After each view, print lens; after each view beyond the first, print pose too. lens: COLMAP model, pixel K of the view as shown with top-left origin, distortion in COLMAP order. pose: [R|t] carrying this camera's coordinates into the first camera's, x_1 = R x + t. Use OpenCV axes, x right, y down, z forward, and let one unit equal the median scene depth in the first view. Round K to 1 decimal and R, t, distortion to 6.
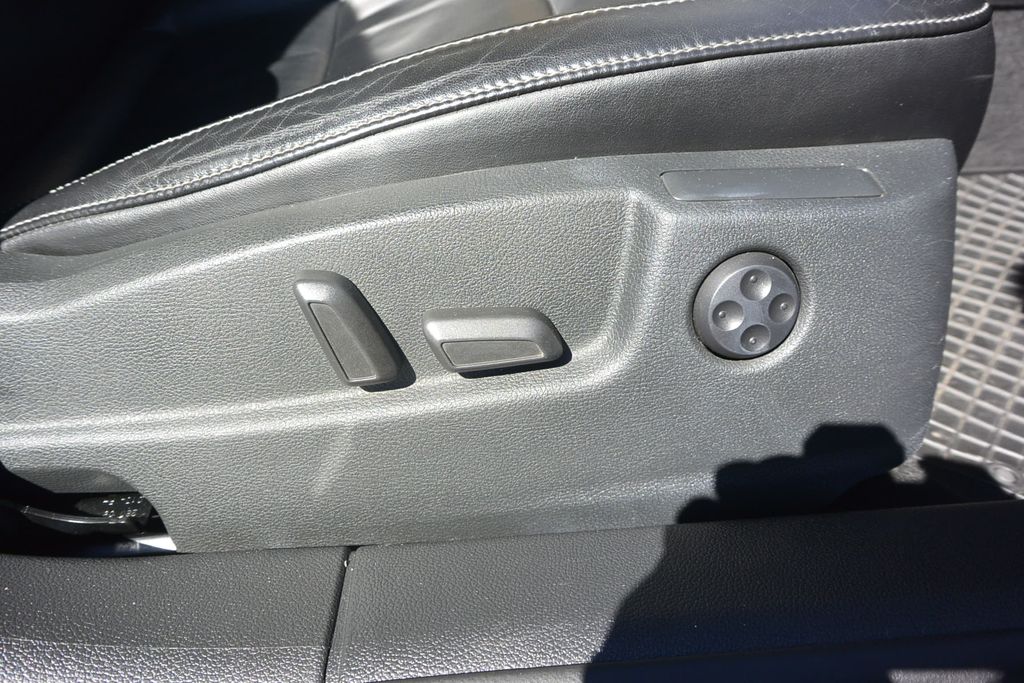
lens RADIAL K [[779.9, 0, 509.3], [0, 779.9, 336.6], [0, 0, 1]] dist [-0.001901, 0.010228]
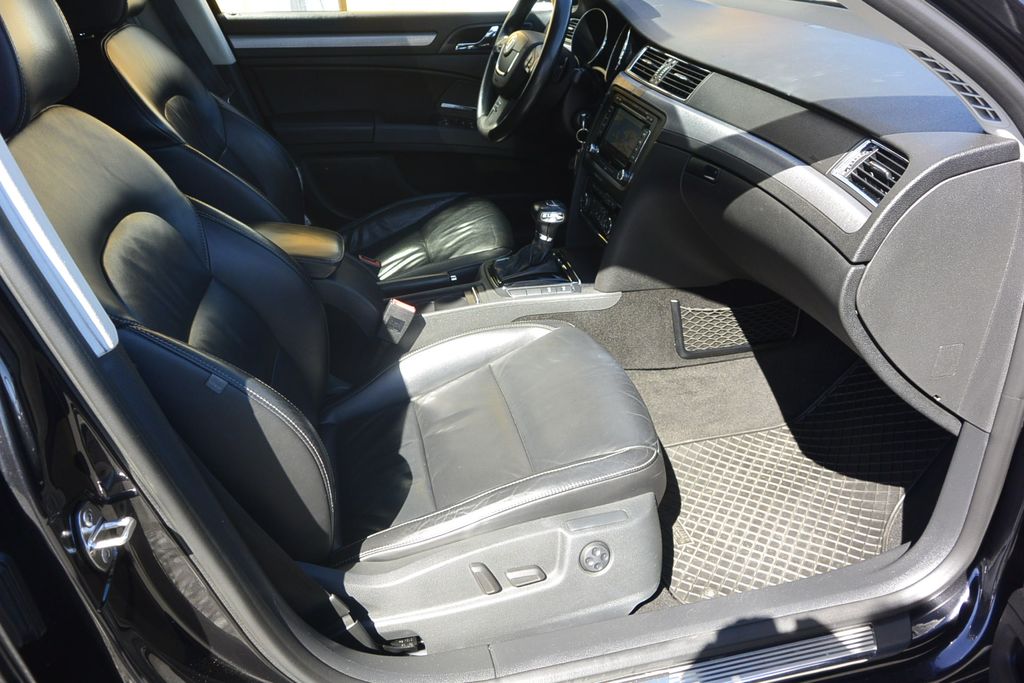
lens RADIAL K [[779.9, 0, 501.5], [0, 779.9, 342.2], [0, 0, 1]] dist [-0.001901, 0.010228]
pose [[0.990621, -0.088532, 0.104076, -0.388368], [0.105230, 0.980187, -0.167811, -0.437546], [-0.087157, 0.177189, 0.980310, -2.554107]]
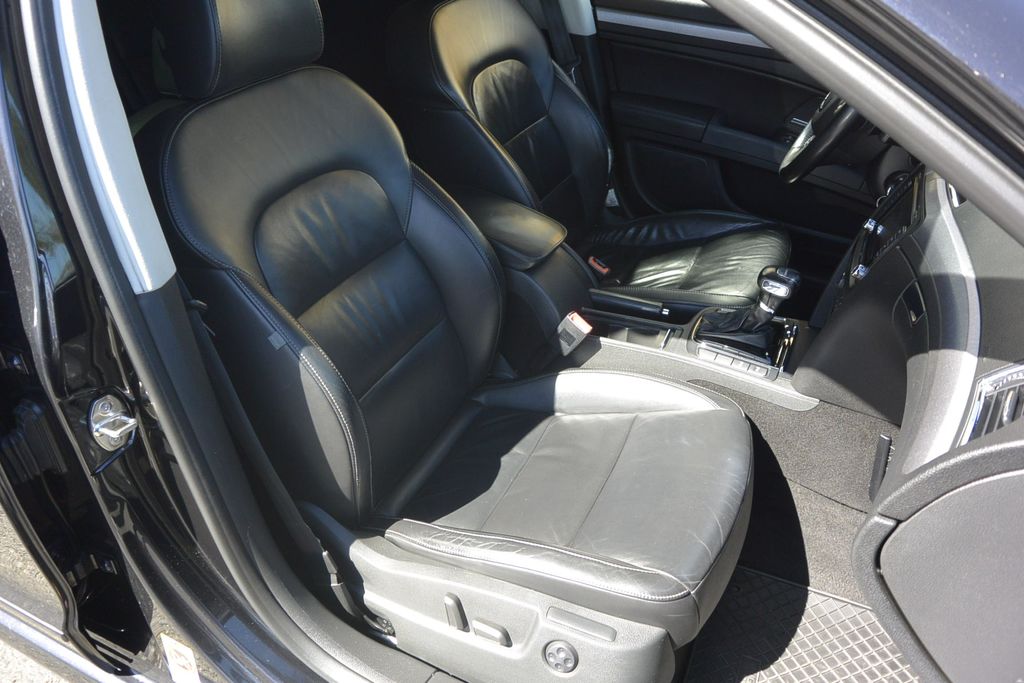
lens RADIAL K [[779.9, 0, 502.7], [0, 779.9, 342.5], [0, 0, 1]] dist [-0.001901, 0.010228]
pose [[0.865589, 0.291089, -0.407458, 1.035360], [-0.333989, 0.941864, -0.036644, -1.069850], [0.373104, 0.167805, 0.912488, -2.284165]]
